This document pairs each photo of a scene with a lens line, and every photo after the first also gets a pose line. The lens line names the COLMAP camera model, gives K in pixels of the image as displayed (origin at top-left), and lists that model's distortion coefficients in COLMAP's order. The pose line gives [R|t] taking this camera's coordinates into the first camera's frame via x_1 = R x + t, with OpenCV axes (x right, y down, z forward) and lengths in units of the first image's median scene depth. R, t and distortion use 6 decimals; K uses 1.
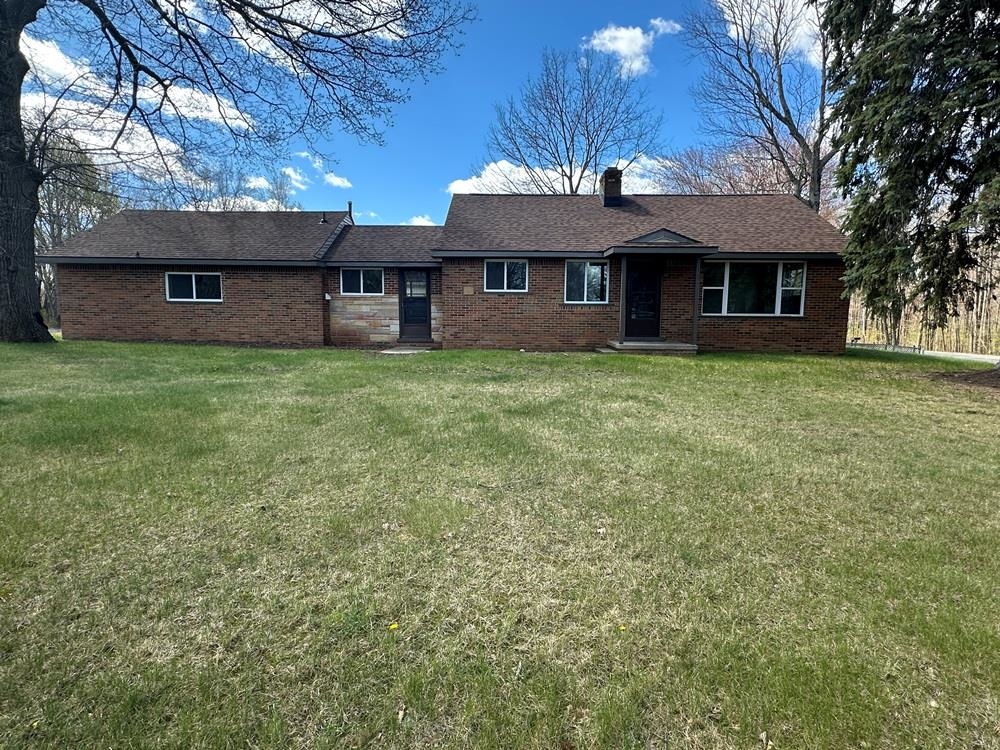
lens RADIAL K [[550.7, 0, 500.7], [0, 550.7, 376.5], [0, 0, 1]] dist [0.007436, -0.004291]
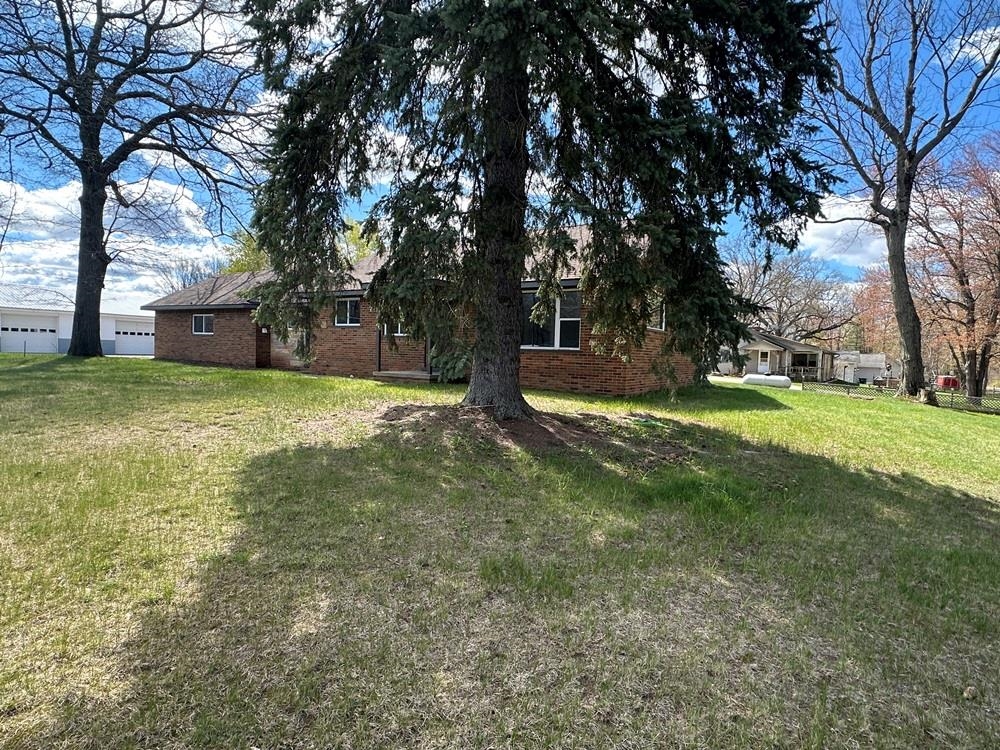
lens RADIAL K [[550.7, 0, 501.0], [0, 550.7, 373.5], [0, 0, 1]] dist [0.007436, -0.004291]
pose [[0.850814, 0.036130, -0.524224, 0.900995], [-0.084182, 0.994120, -0.068112, -0.000532], [0.518680, 0.102080, 0.848852, 0.187518]]
